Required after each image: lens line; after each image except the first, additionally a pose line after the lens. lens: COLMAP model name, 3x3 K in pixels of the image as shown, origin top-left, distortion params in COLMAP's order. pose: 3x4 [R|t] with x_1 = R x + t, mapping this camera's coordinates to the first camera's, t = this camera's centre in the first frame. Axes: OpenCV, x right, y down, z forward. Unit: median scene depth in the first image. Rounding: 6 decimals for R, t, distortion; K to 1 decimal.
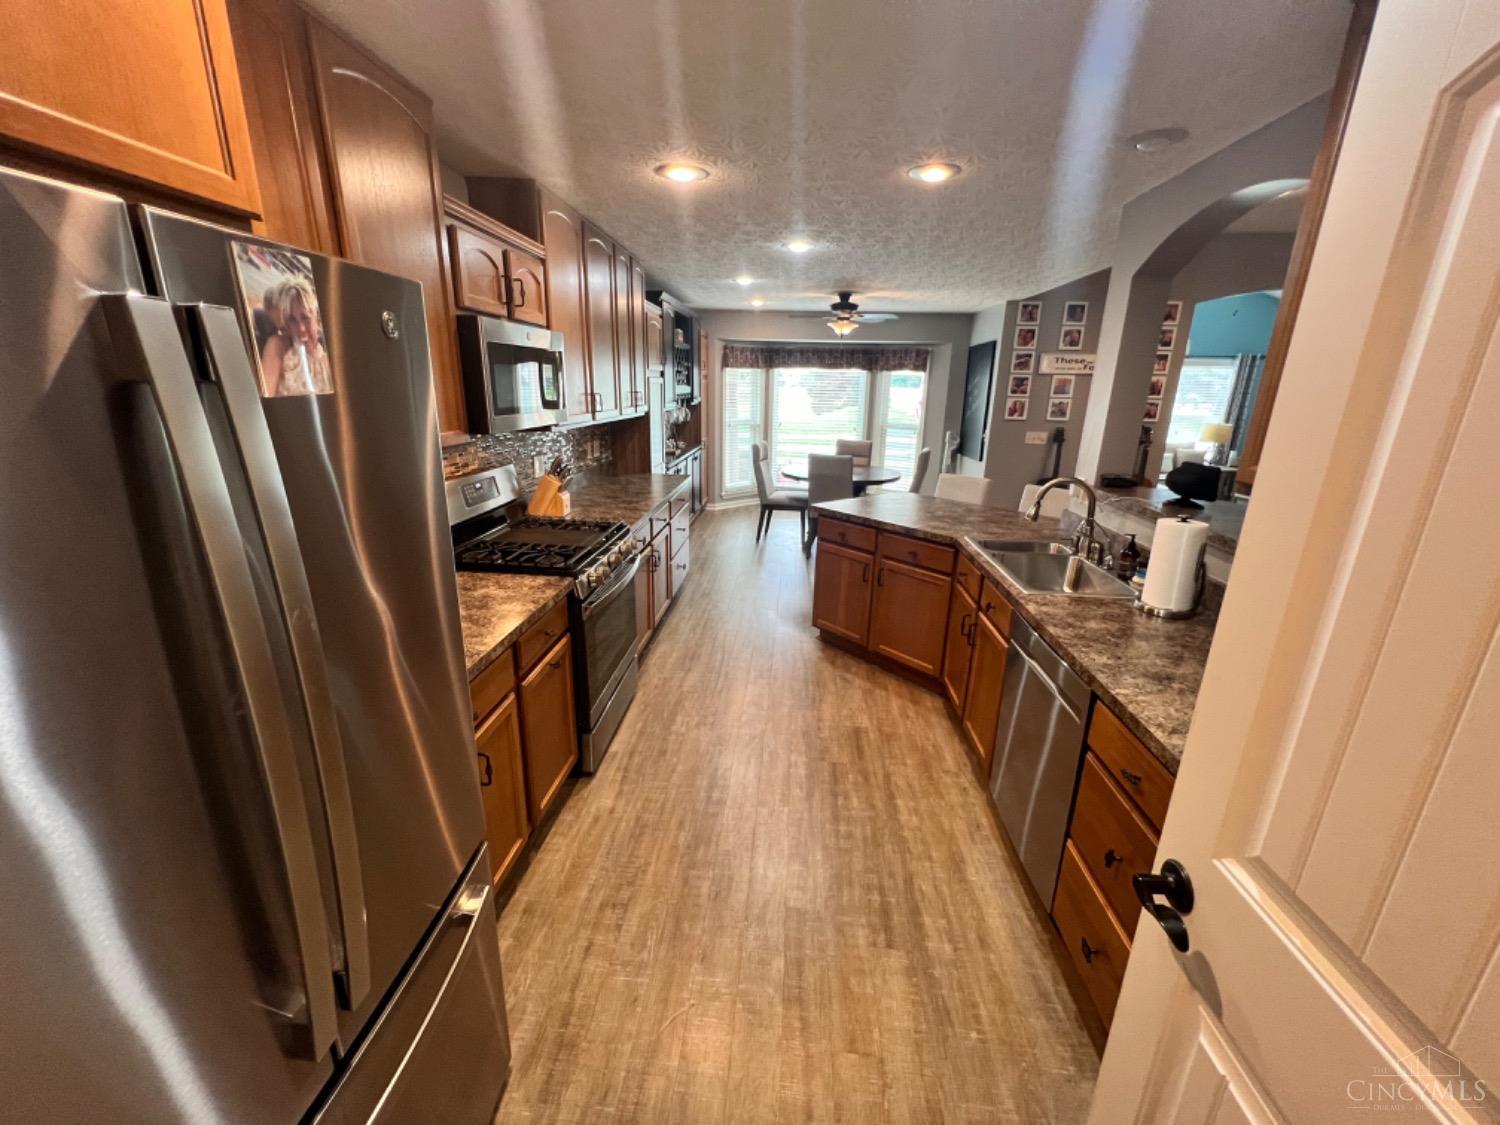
lens RADIAL K [[602.6, 0, 748.6], [0, 602.6, 563.9], [0, 0, 1]] dist [-0.001016, 0.000621]
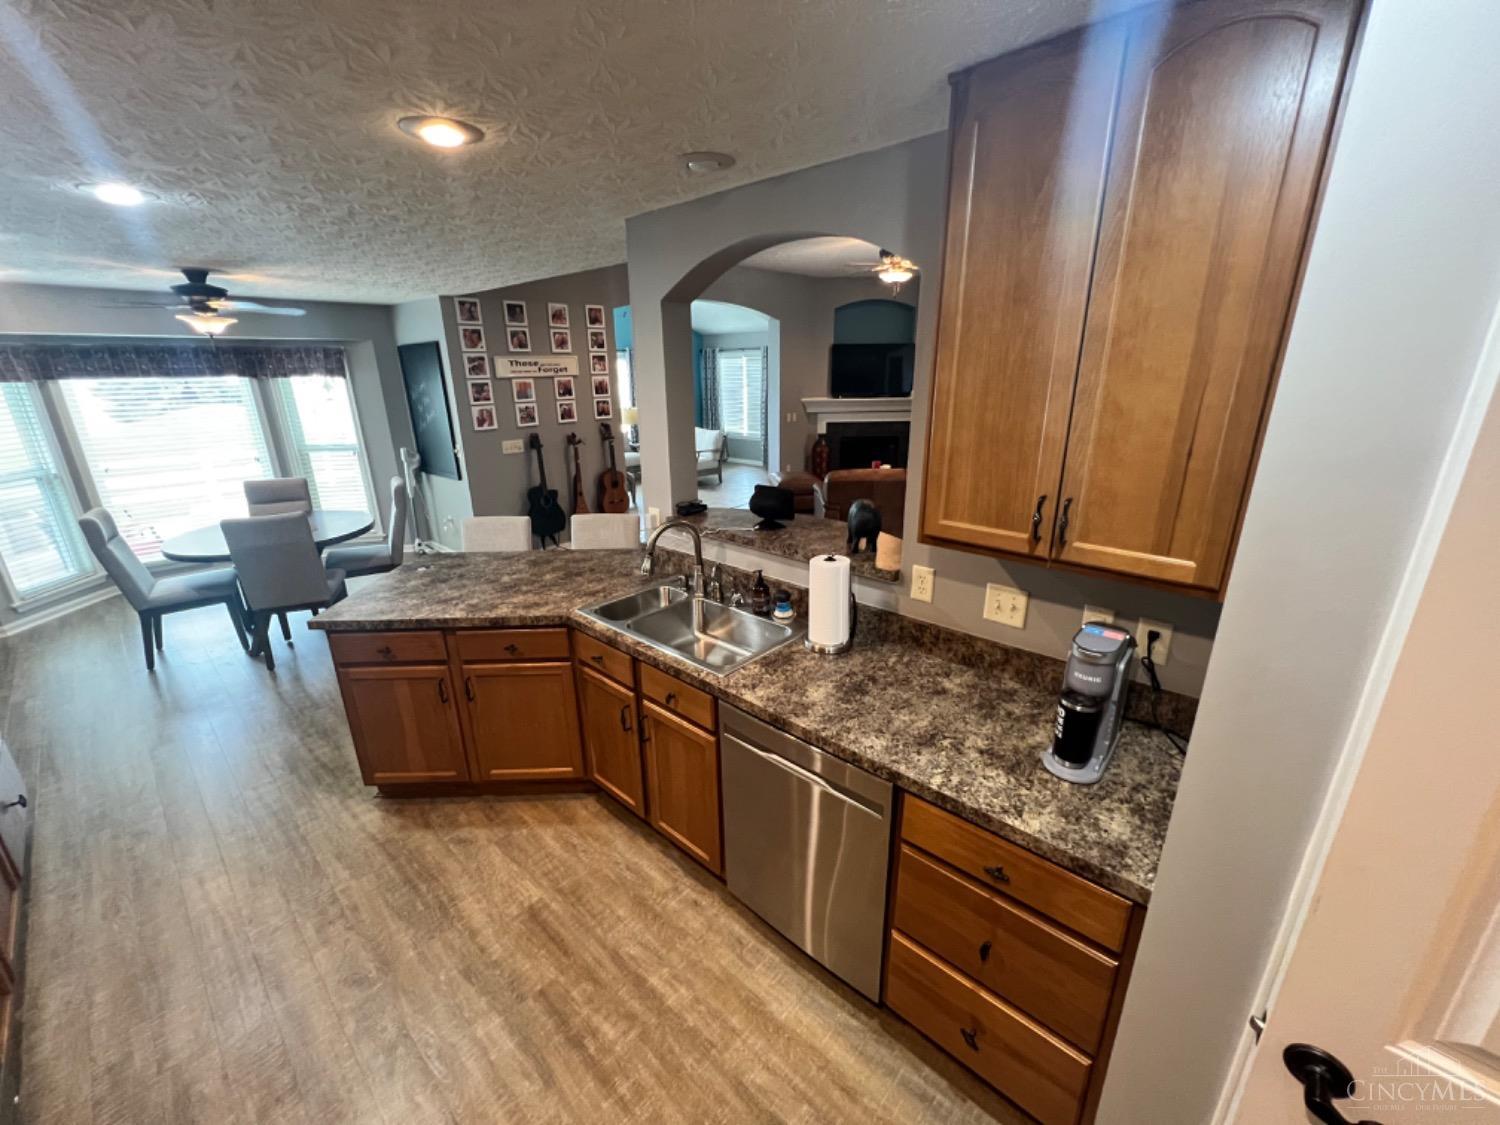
lens RADIAL K [[602.6, 0, 751.0], [0, 602.6, 564.0], [0, 0, 1]] dist [-0.001016, 0.000621]
pose [[0.610667, -0.271032, 0.744062, -0.042348], [0.250918, 0.957415, 0.142814, -0.080703], [-0.751084, 0.099486, 0.652668, 0.142302]]
